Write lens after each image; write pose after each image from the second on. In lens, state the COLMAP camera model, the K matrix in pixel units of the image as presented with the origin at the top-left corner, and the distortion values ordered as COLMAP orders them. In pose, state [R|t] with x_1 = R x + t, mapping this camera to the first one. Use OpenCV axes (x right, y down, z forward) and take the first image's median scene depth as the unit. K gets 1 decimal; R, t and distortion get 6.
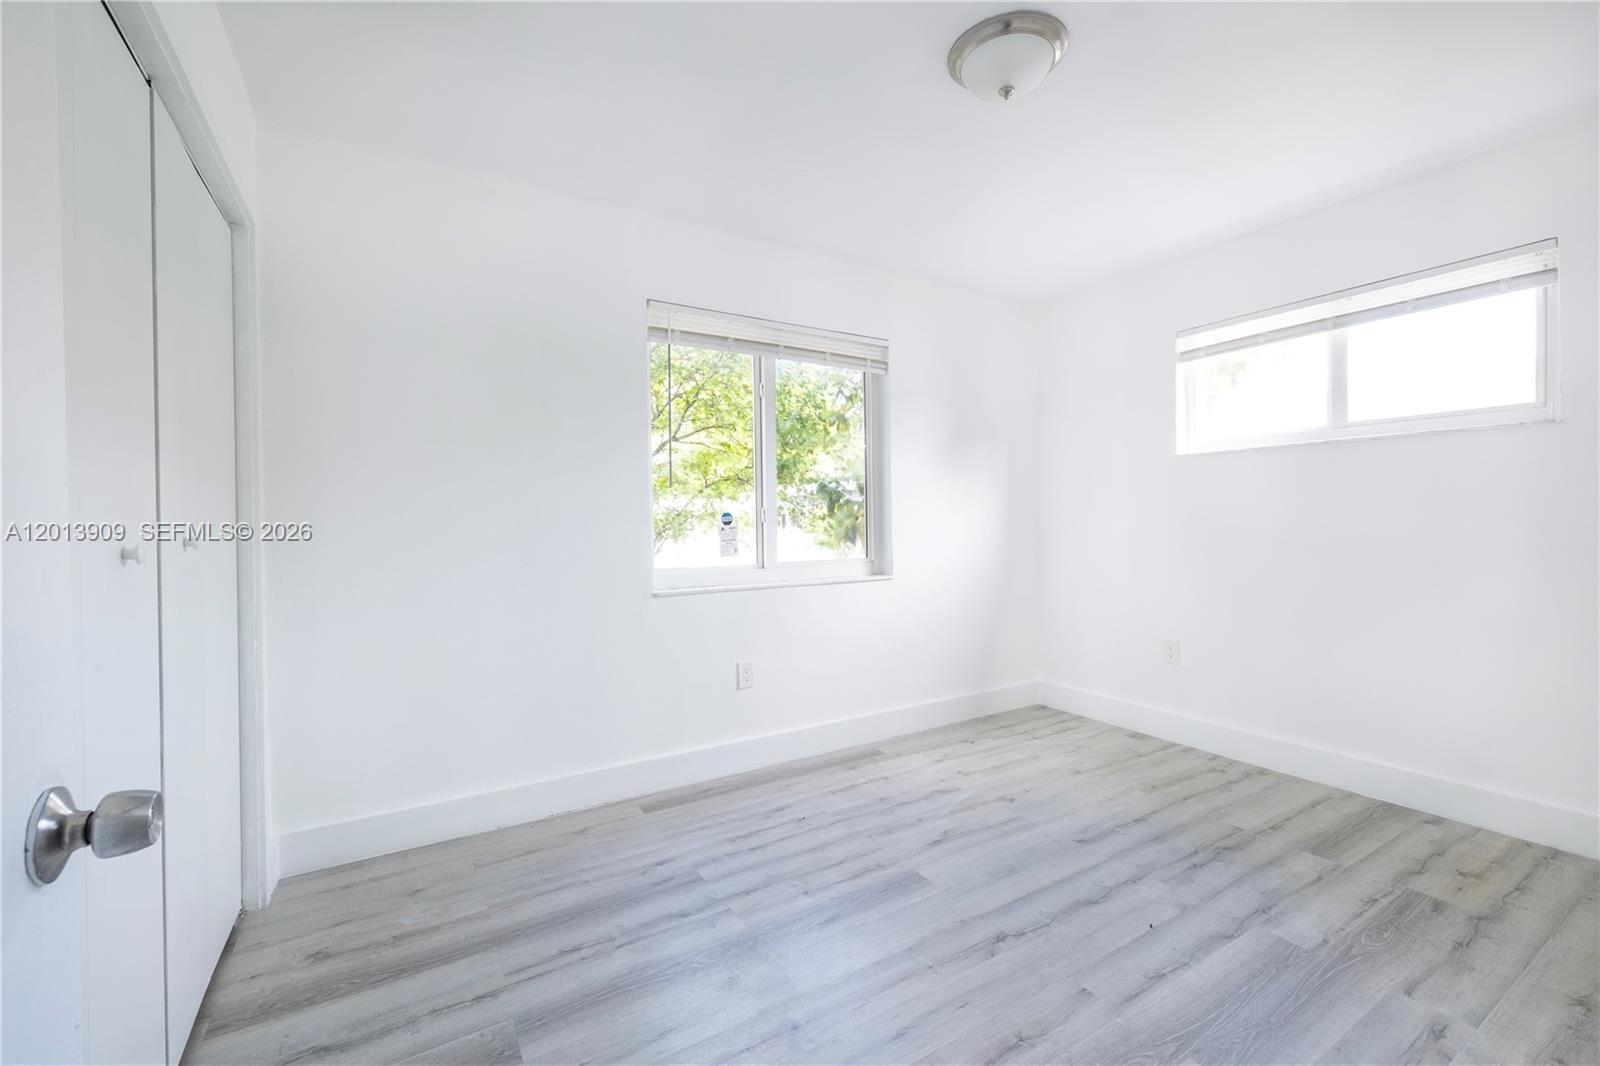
lens RADIAL K [[689.7, 0, 811.6], [0, 689.7, 530.7], [0, 0, 1]] dist [0.000596, -0.000283]
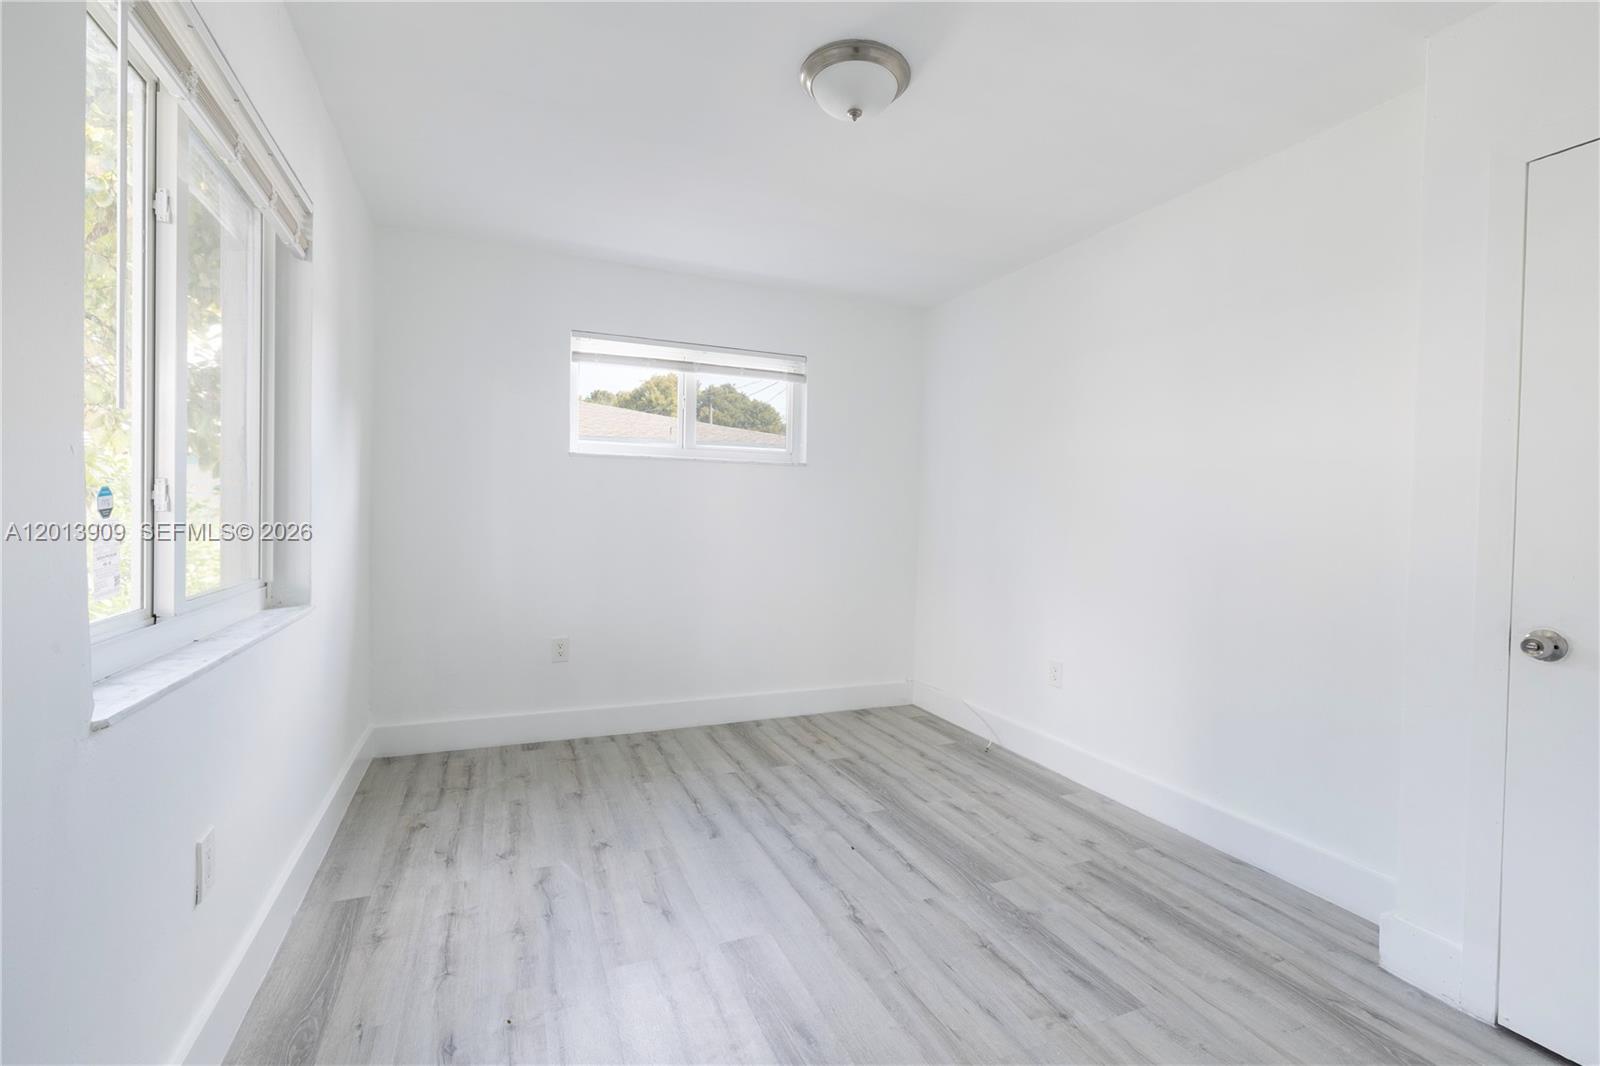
lens RADIAL K [[689.7, 0, 833.7], [0, 689.7, 525.6], [0, 0, 1]] dist [0.000596, -0.000283]
pose [[0.126260, 0.002064, 0.991995, -0.630749], [-0.007208, 0.999973, -0.001163, -0.008267], [-0.991971, -0.007004, 0.126271, 0.736895]]
